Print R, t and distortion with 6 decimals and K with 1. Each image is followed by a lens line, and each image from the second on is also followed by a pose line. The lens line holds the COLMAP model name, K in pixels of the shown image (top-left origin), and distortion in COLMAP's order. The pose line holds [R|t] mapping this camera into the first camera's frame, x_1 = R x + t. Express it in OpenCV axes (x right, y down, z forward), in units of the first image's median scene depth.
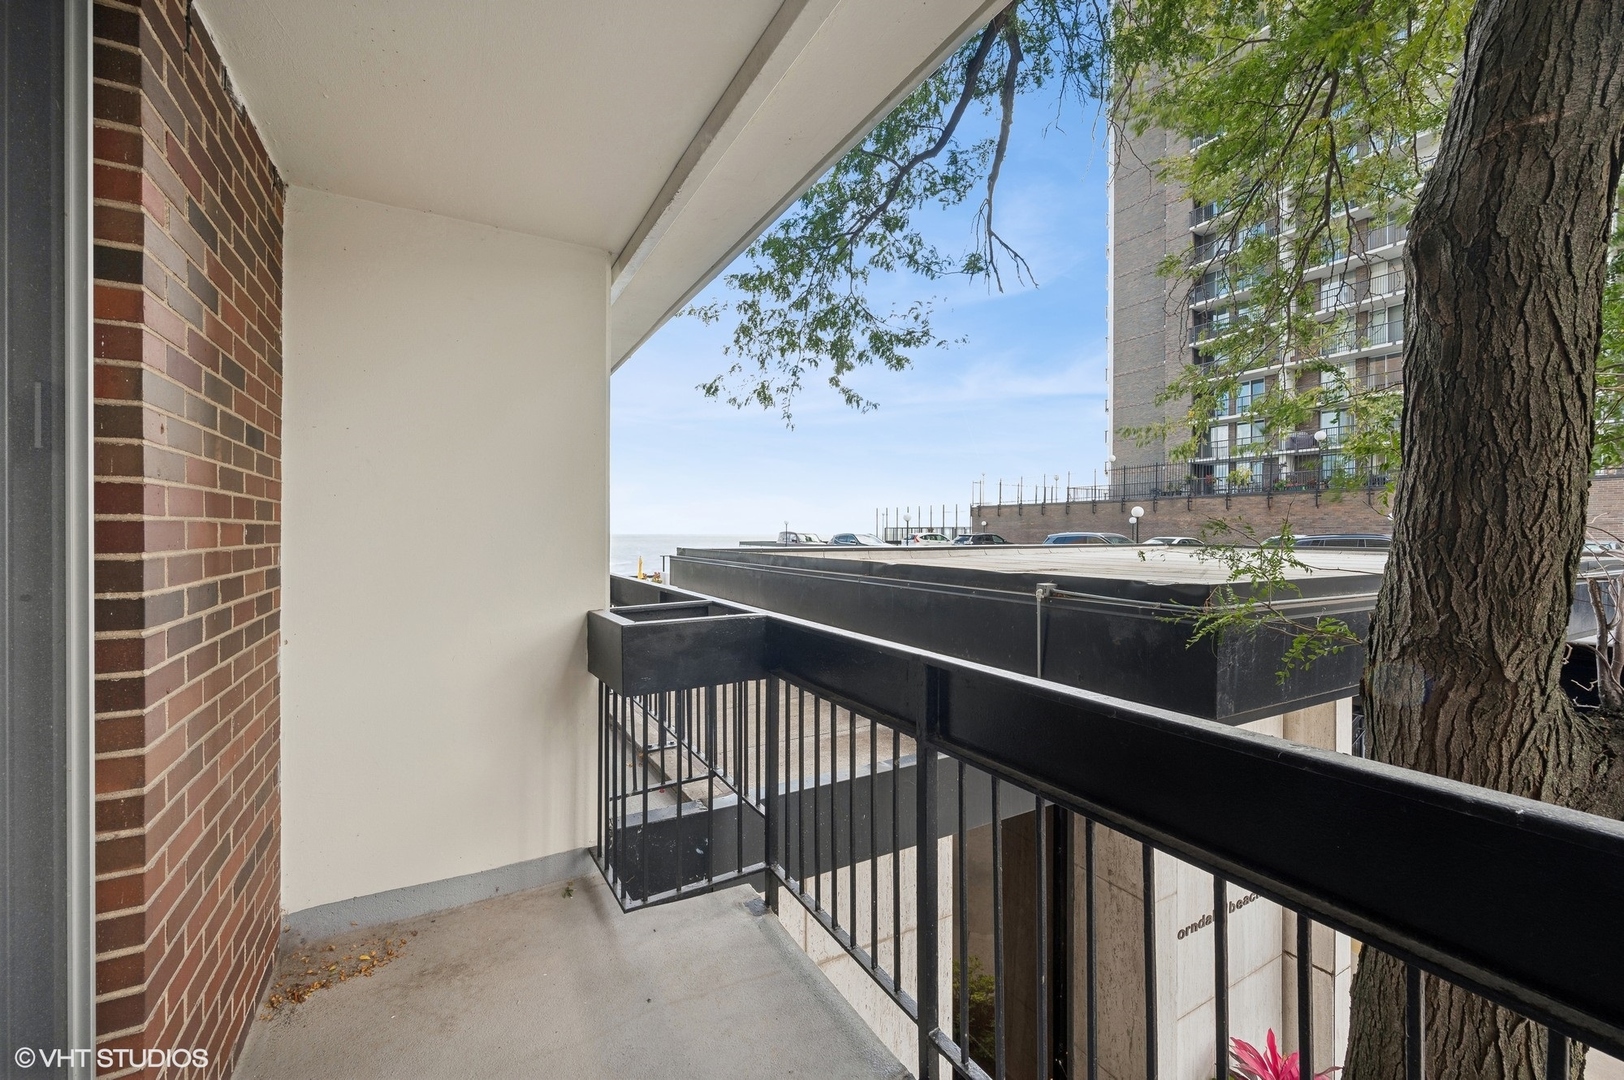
lens RADIAL K [[652.7, 0, 806.9], [0, 652.7, 531.7], [0, 0, 1]] dist [0.000078, 0.000528]
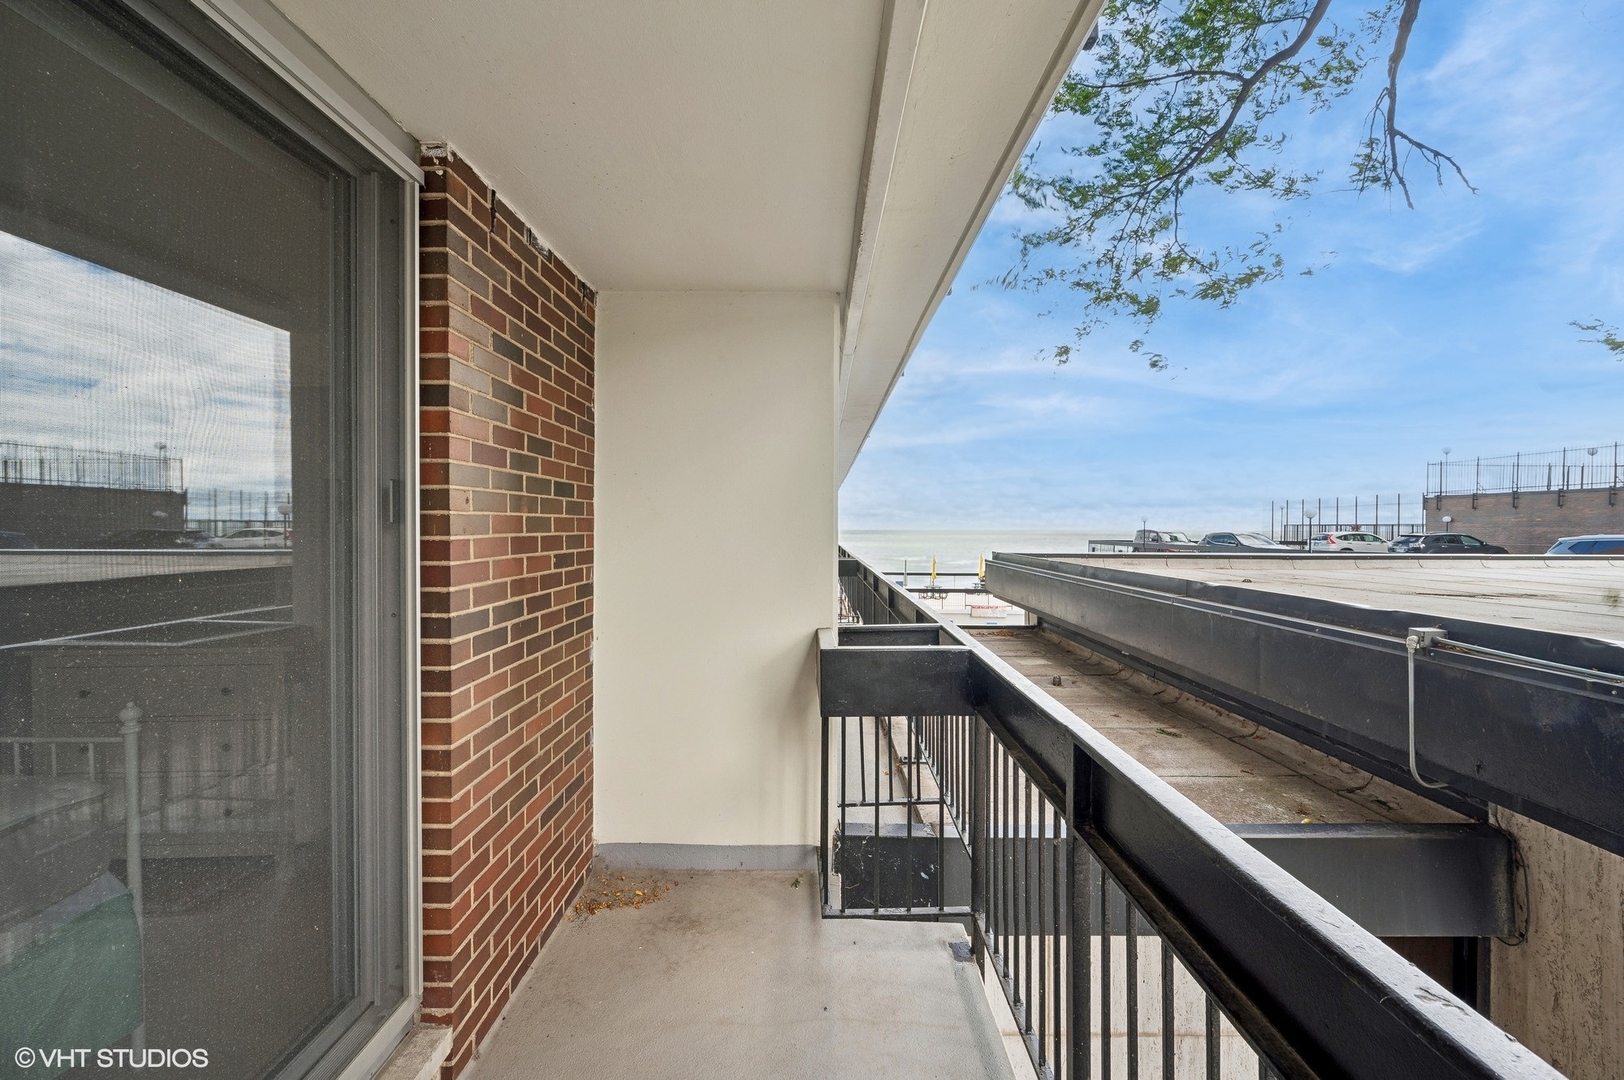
lens RADIAL K [[652.7, 0, 806.9], [0, 652.7, 531.7], [0, 0, 1]] dist [0.000078, 0.000528]
pose [[0.869251, 0.002887, -0.494362, 0.228190], [-0.000476, 0.999987, 0.005002, -0.054842], [0.494371, -0.004113, 0.869241, 0.061541]]
